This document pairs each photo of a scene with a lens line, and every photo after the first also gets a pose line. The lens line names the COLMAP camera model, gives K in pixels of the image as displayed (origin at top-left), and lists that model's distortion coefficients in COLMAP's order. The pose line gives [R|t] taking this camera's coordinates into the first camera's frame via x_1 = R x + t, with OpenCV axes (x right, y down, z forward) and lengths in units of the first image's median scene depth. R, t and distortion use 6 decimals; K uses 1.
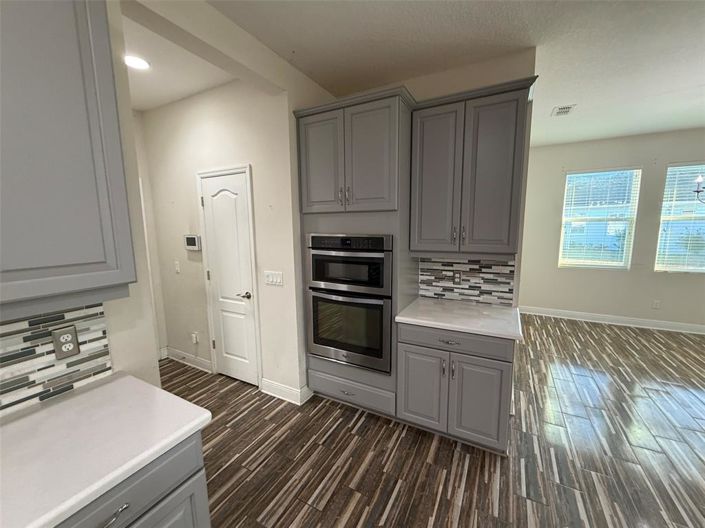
lens RADIAL K [[285.4, 0, 352.8], [0, 285.4, 267.6], [0, 0, 1]] dist [0.004612, -0.000060]
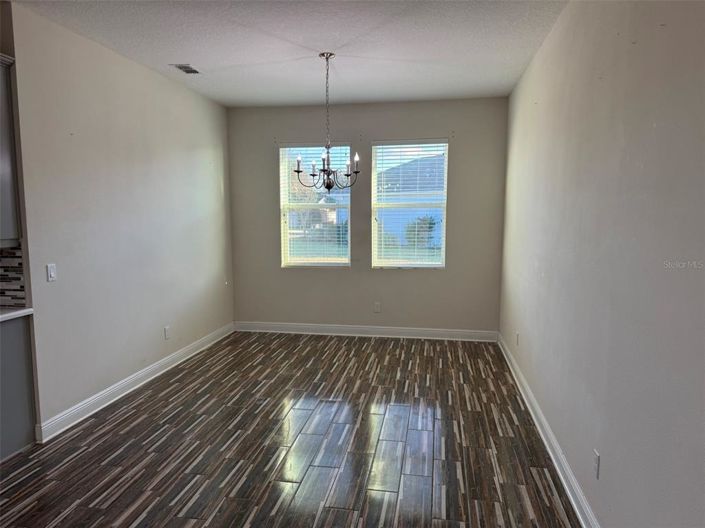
lens RADIAL K [[492.3, 0, 355.3], [0, 492.3, 260.9], [0, 0, 1]] dist [-0.011505, 0.000100]
pose [[0.940722, -0.021856, 0.338475, 0.550062], [0.038609, 0.998336, -0.042841, 0.056699], [-0.336975, 0.053370, 0.940000, -0.359214]]
